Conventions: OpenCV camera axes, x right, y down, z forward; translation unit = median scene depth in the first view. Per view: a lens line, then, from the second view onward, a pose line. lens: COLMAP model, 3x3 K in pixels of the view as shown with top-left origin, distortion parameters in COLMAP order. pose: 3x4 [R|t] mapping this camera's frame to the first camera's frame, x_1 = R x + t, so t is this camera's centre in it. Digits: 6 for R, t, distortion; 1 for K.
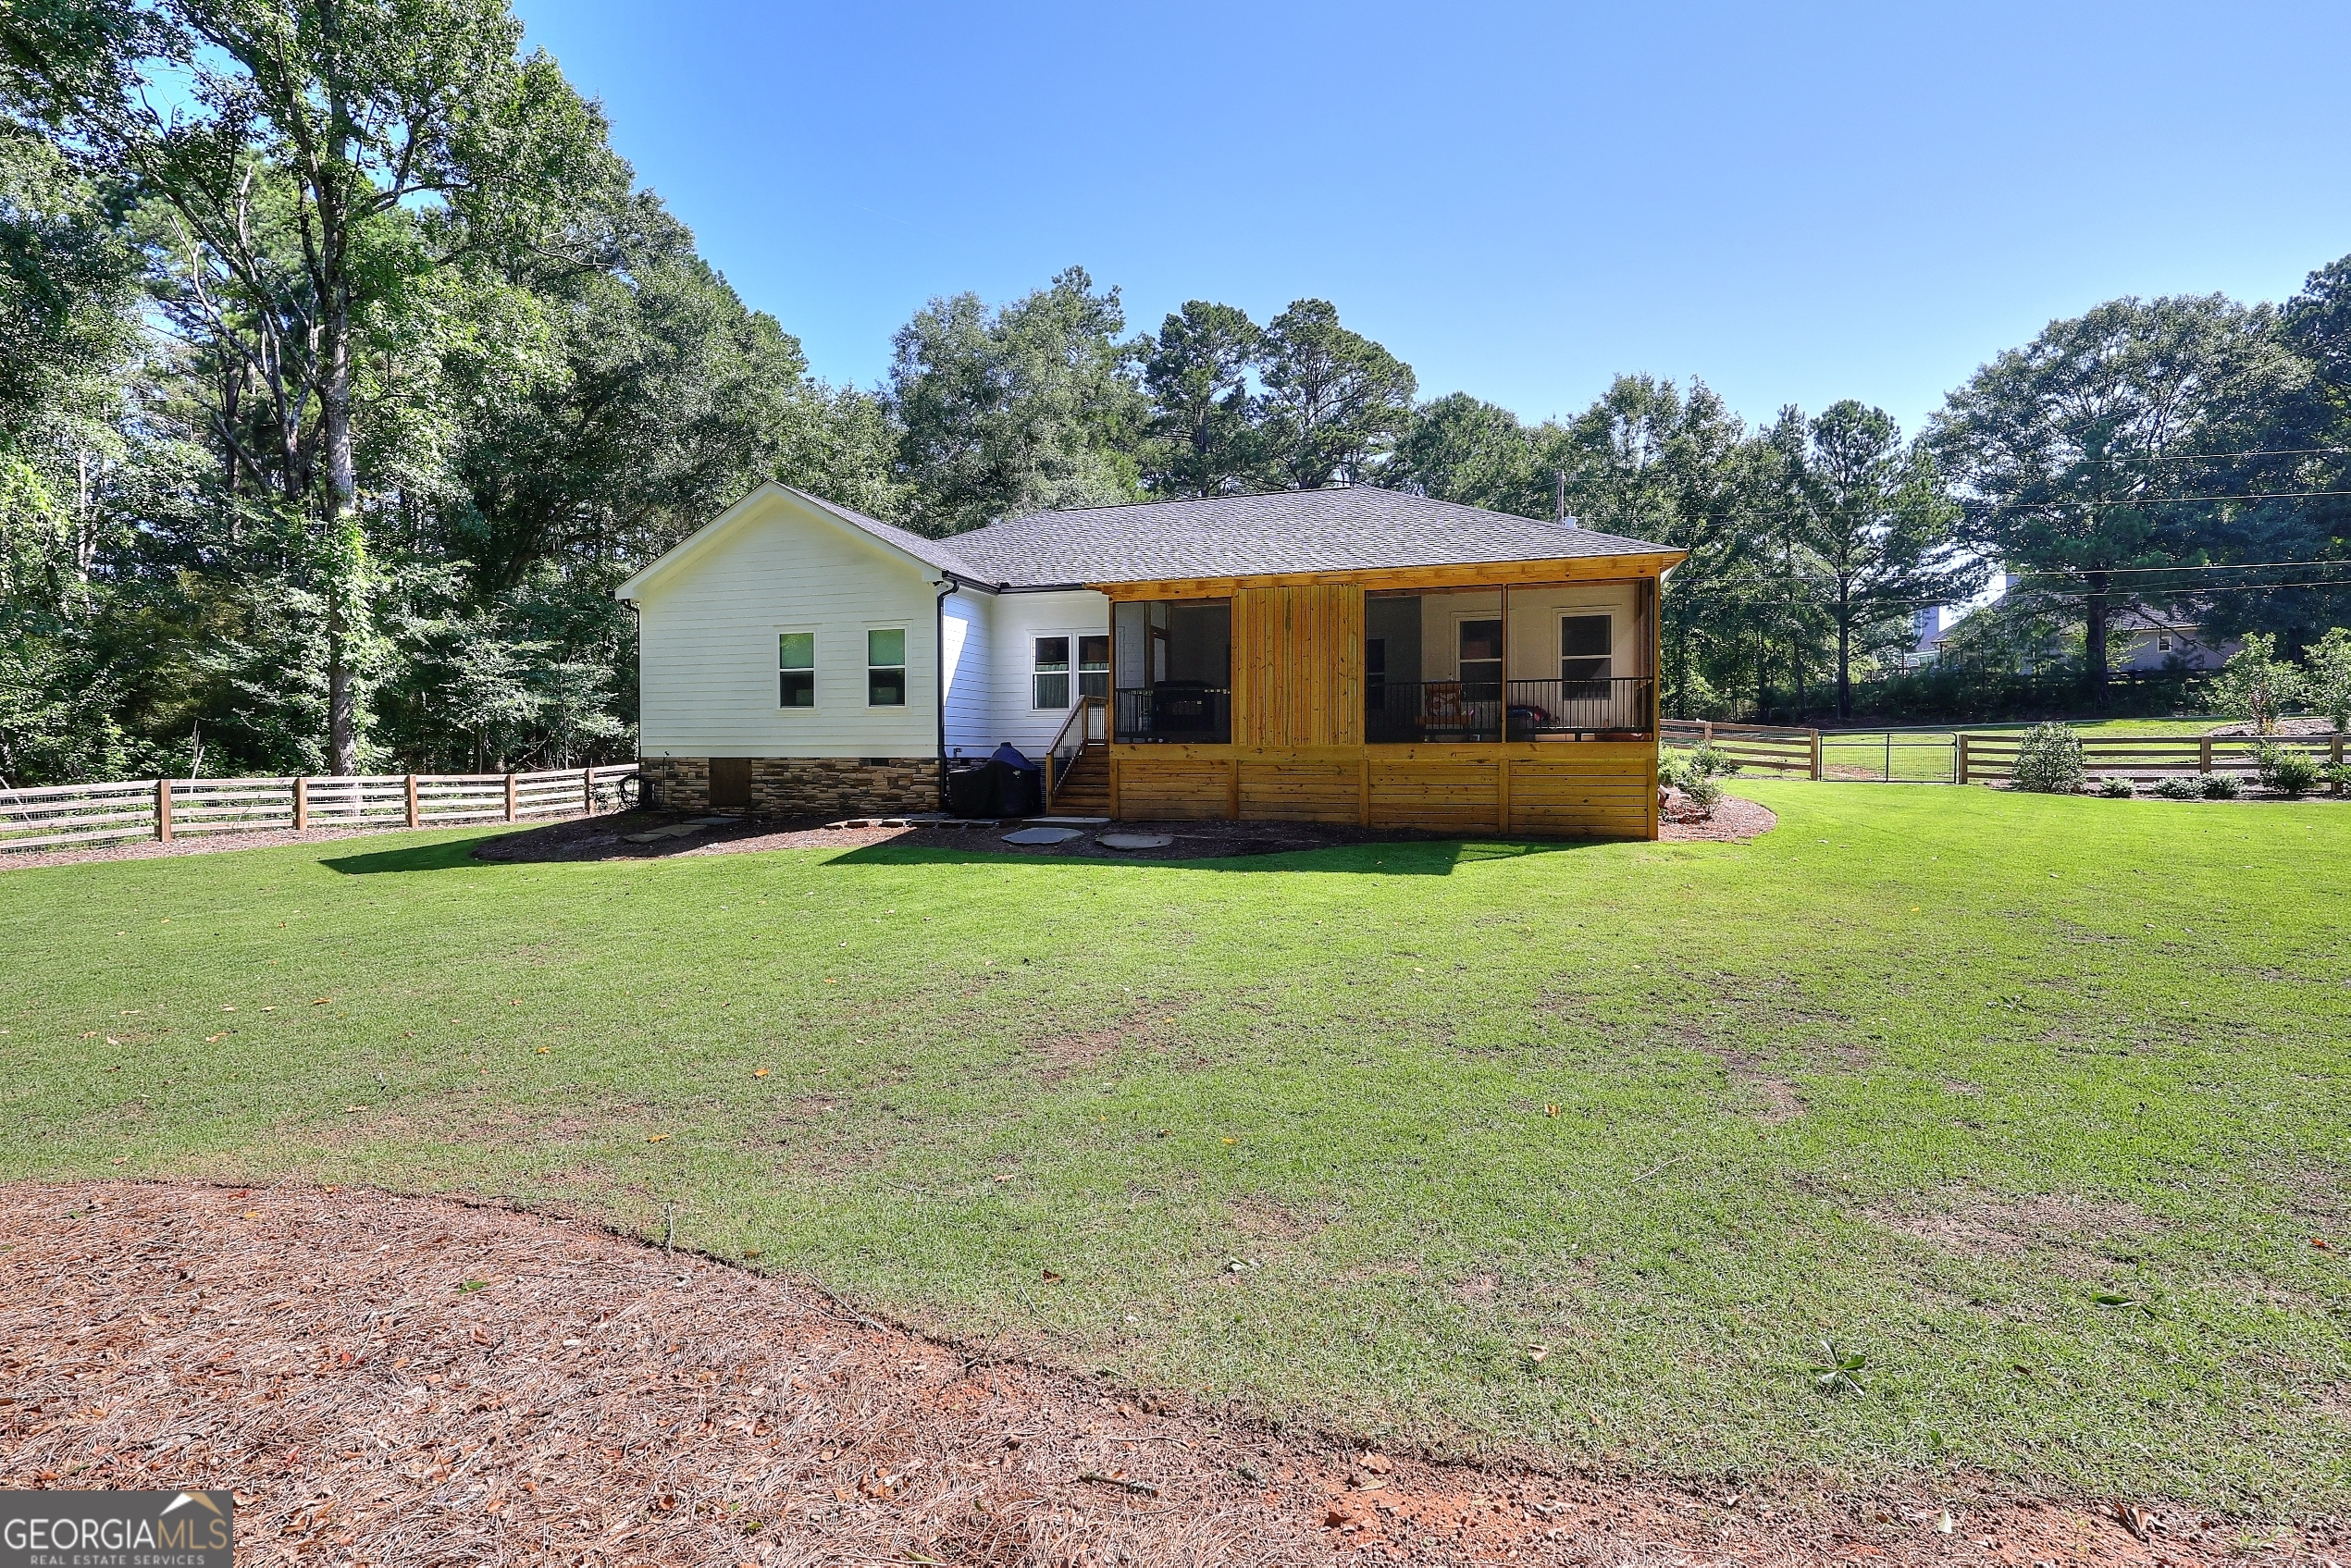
lens RADIAL K [[1087.8, 0, 1178.5], [0, 1087.8, 760.5], [0, 0, 1]] dist [-0.000722, -0.000012]
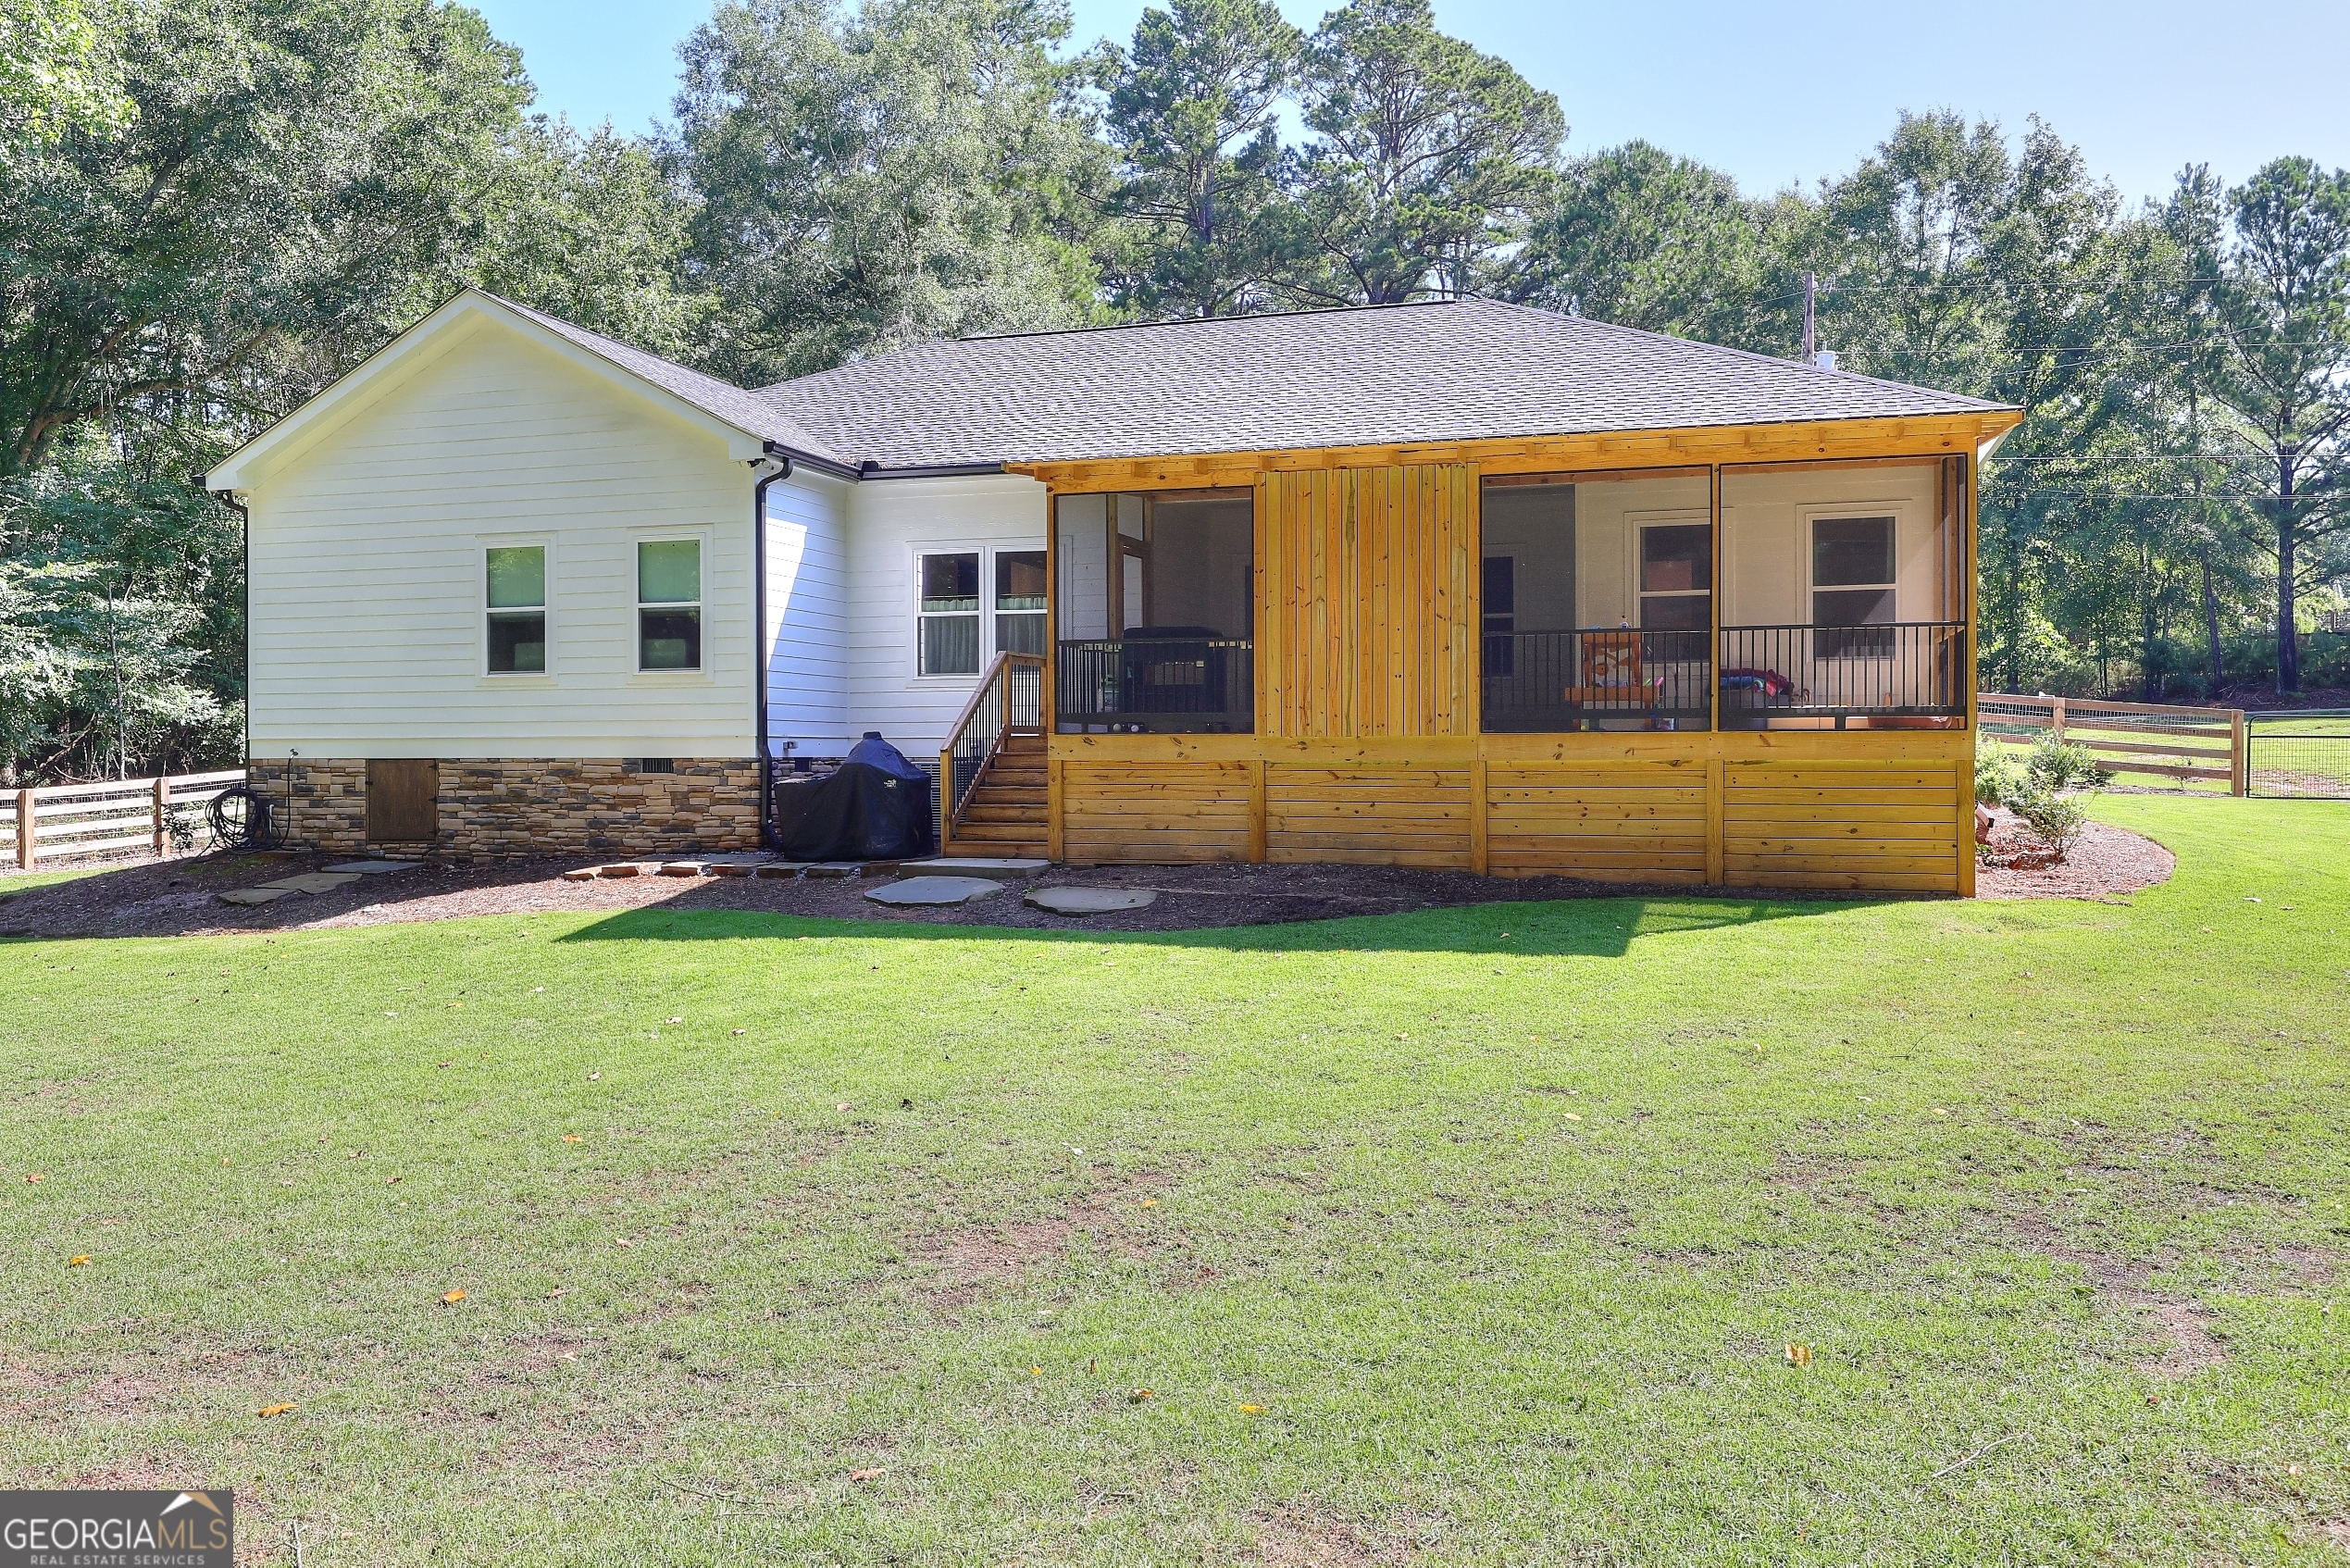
lens RADIAL K [[1226.1, 0, 1180.8], [0, 1226.1, 786.5], [0, 0, 1]] dist [0.041875, 0.000886]
pose [[0.999952, -0.000758, 0.009782, 0.002087], [0.000781, 0.999997, -0.002316, 0.014172], [-0.009780, 0.002323, 0.999949, 0.325114]]
